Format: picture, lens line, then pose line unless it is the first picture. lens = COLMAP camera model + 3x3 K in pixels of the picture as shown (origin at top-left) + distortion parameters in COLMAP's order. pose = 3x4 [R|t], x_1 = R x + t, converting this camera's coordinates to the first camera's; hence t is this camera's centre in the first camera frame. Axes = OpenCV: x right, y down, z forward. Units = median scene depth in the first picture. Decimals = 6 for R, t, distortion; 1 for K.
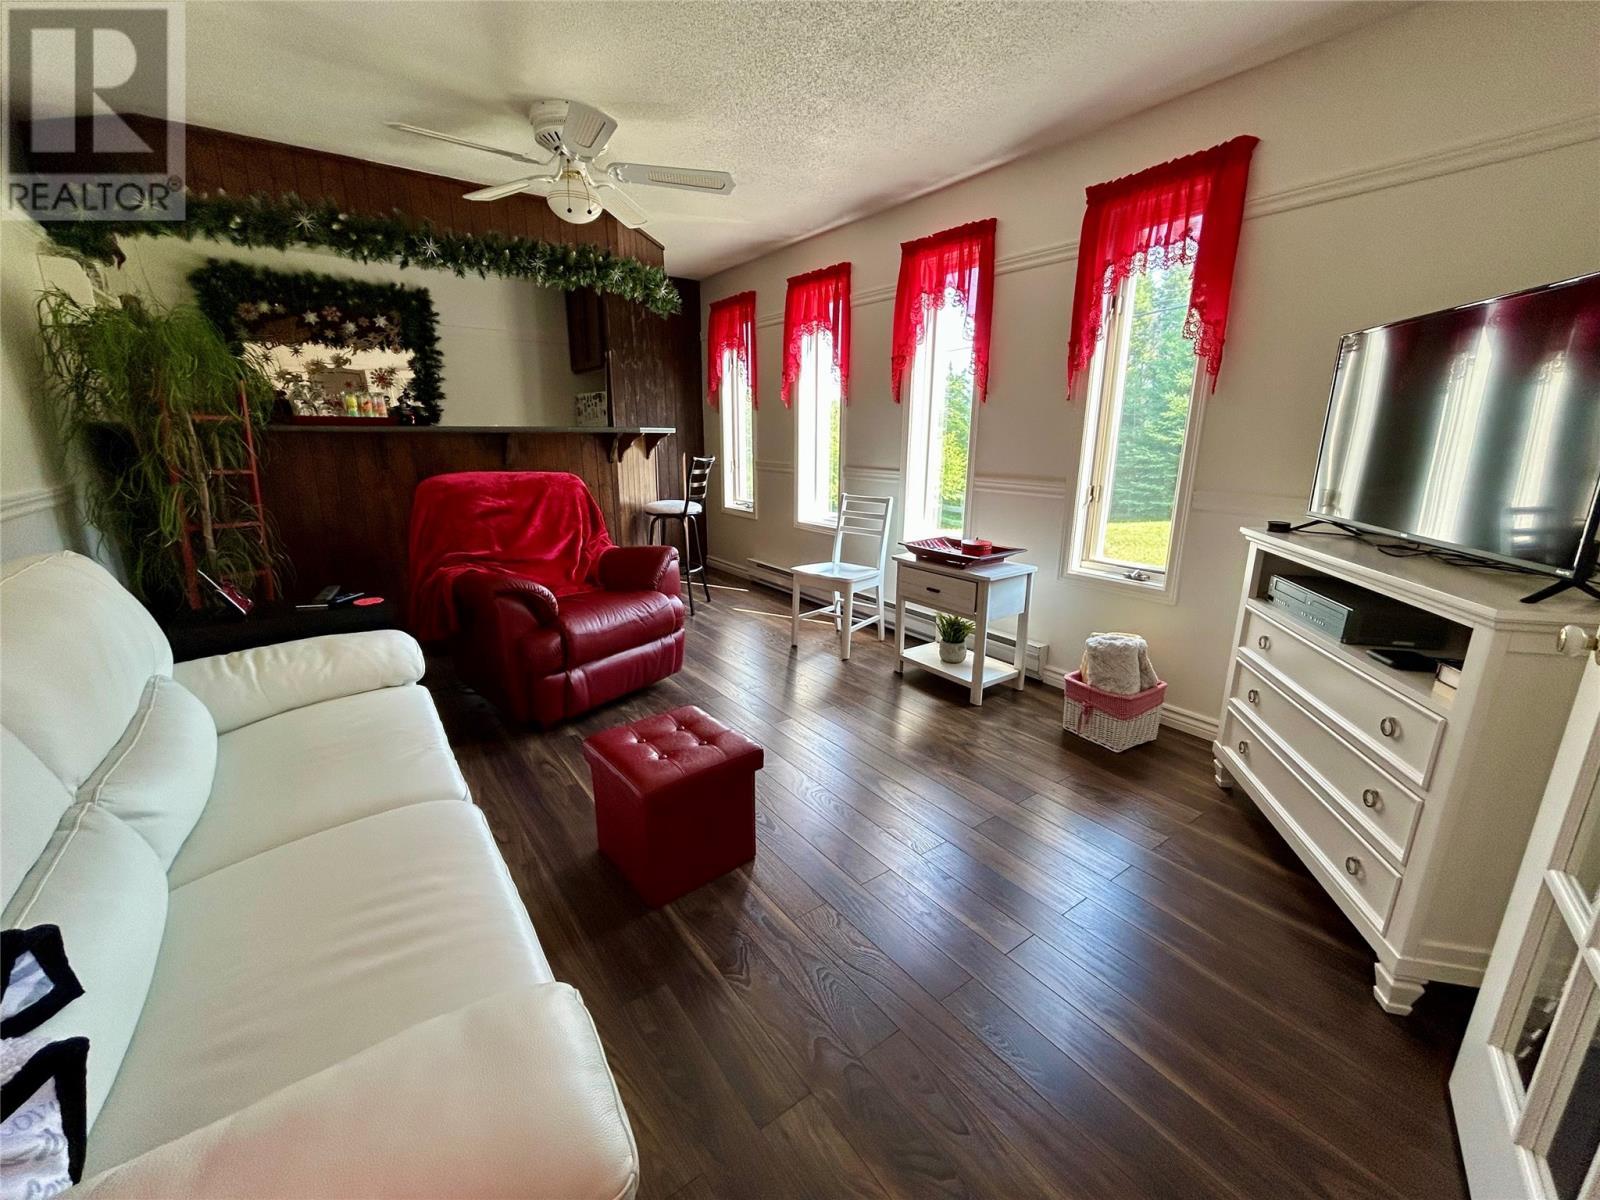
lens RADIAL K [[645.7, 0, 797.8], [0, 645.7, 594.2], [0, 0, 1]] dist [-0.002828, 0.000618]
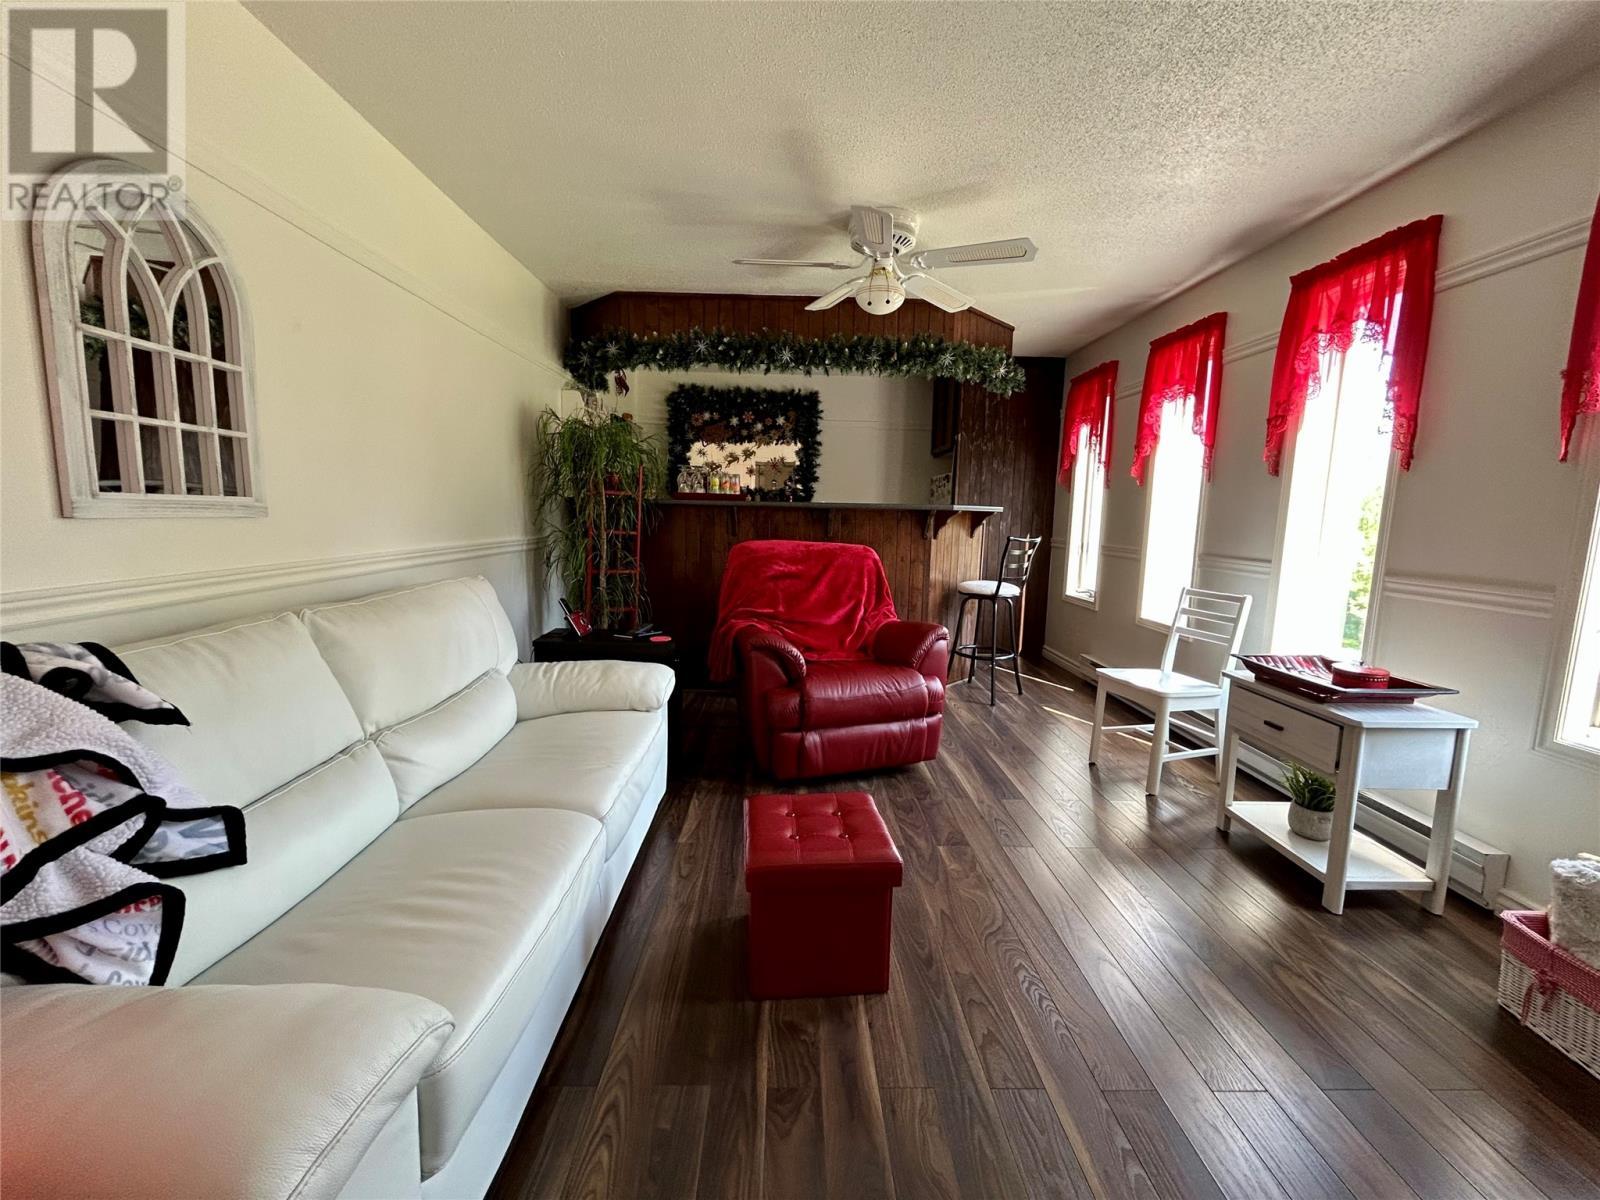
lens RADIAL K [[645.7, 0, 801.6], [0, 645.7, 597.5], [0, 0, 1]] dist [-0.002828, 0.000618]
pose [[0.821777, 0.086793, -0.563160, 0.157829], [-0.154875, 0.985146, -0.074168, -0.011652], [0.548357, 0.148168, 0.823013, 0.097315]]
